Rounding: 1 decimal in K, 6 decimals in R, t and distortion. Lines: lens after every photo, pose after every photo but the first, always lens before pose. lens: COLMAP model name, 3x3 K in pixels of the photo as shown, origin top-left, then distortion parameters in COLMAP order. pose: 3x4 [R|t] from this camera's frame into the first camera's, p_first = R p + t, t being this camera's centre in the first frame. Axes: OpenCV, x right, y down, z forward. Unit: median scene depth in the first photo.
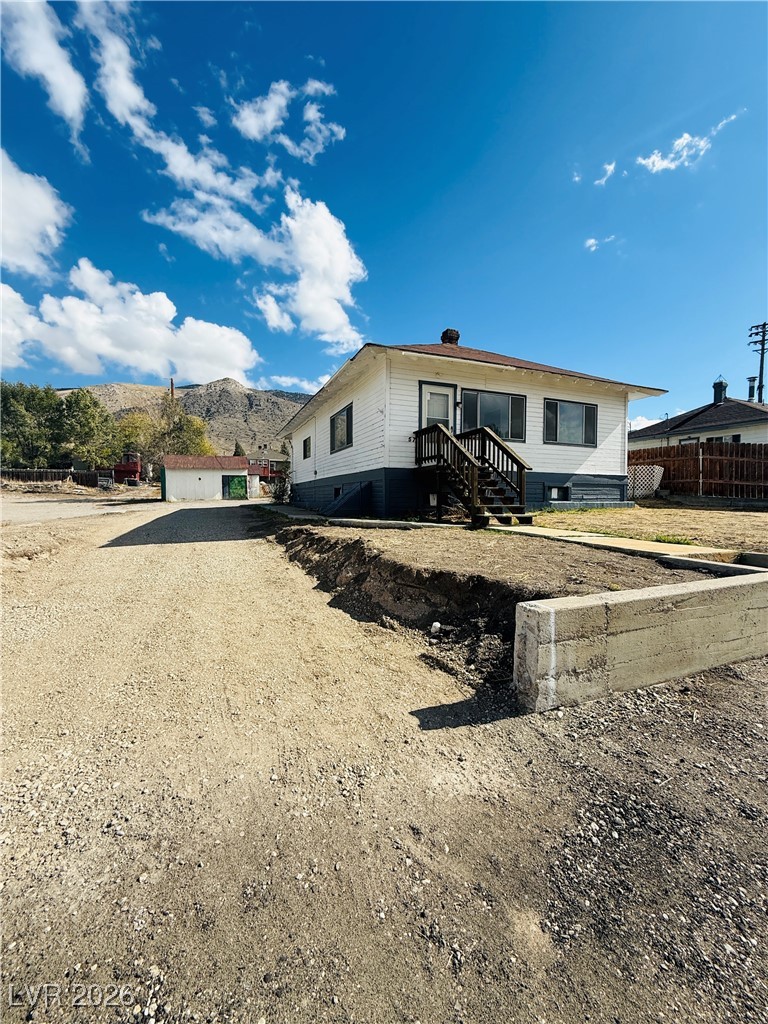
lens RADIAL K [[408.4, 0, 384.0], [0, 408.4, 512.0], [0, 0, 1]] dist [0.001575, -0.000106]
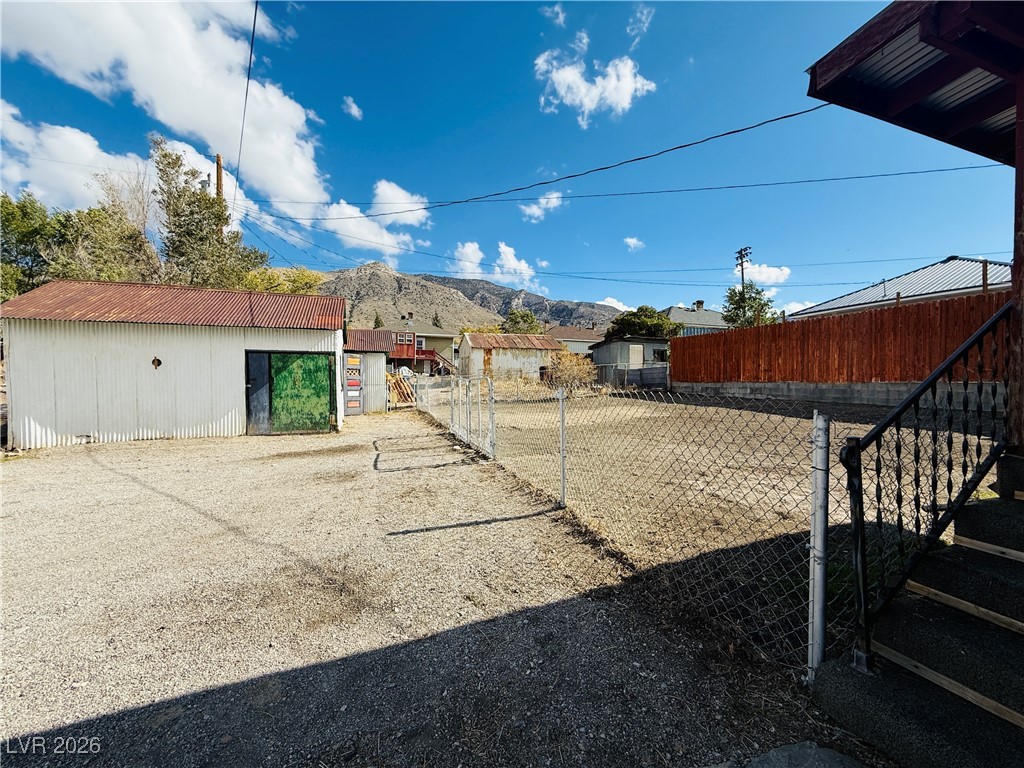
lens RADIAL K [[408.4, 0, 510.7], [0, 408.4, 385.5], [0, 0, 1]] dist [0.001575, -0.000106]
pose [[0.998811, 0.003825, -0.048600, -0.088166], [-0.005014, 0.999691, -0.024356, -0.026255], [0.048492, 0.024571, 0.998521, 0.324080]]
